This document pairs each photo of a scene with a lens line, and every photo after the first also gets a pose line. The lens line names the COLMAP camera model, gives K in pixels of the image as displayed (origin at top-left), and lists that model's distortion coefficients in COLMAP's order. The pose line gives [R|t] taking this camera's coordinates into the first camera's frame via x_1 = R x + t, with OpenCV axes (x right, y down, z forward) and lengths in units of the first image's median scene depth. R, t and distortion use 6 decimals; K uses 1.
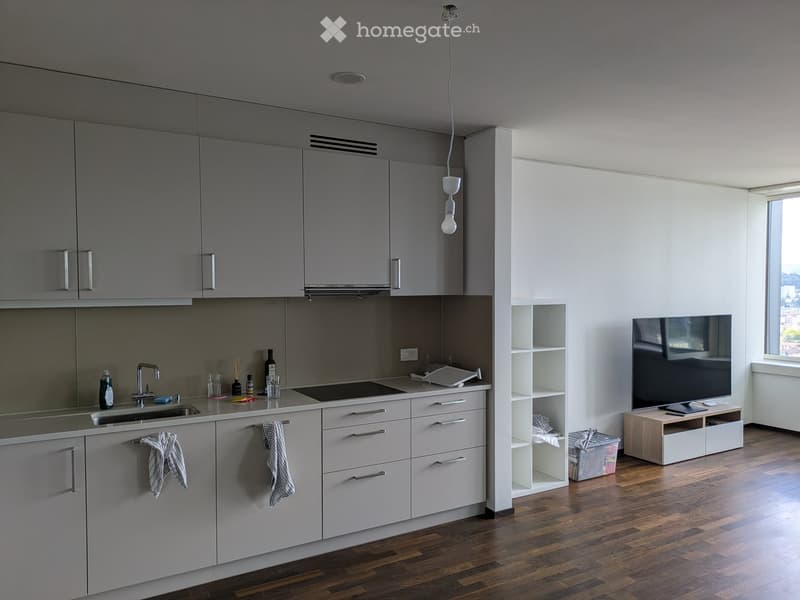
lens RADIAL K [[598.1, 0, 398.1], [0, 598.1, 311.5], [0, 0, 1]] dist [0.016844, -0.005884]
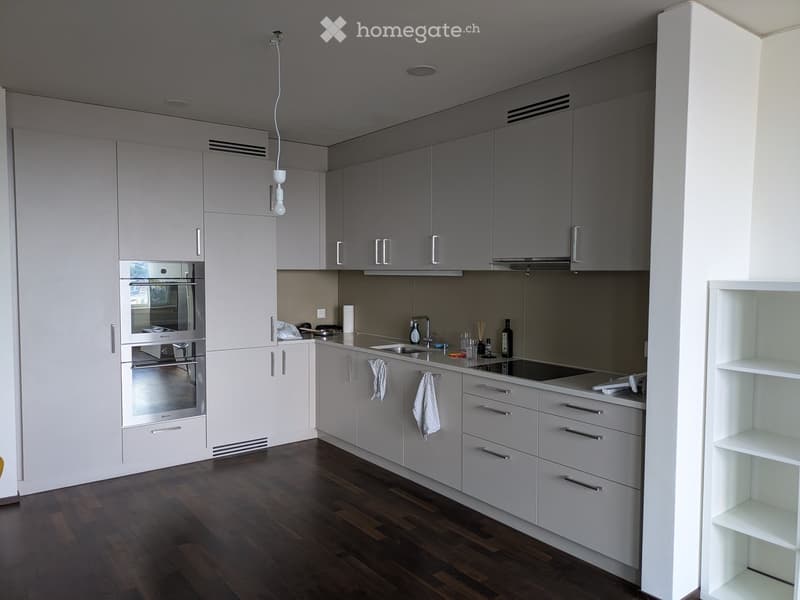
lens RADIAL K [[598.1, 0, 398.1], [0, 598.1, 311.5], [0, 0, 1]] dist [0.016844, -0.005884]
pose [[0.100140, 0.074182, -0.992204, 0.851147], [-0.043514, 0.996589, 0.070118, -0.017782], [0.994021, 0.036154, 0.103026, 0.700446]]
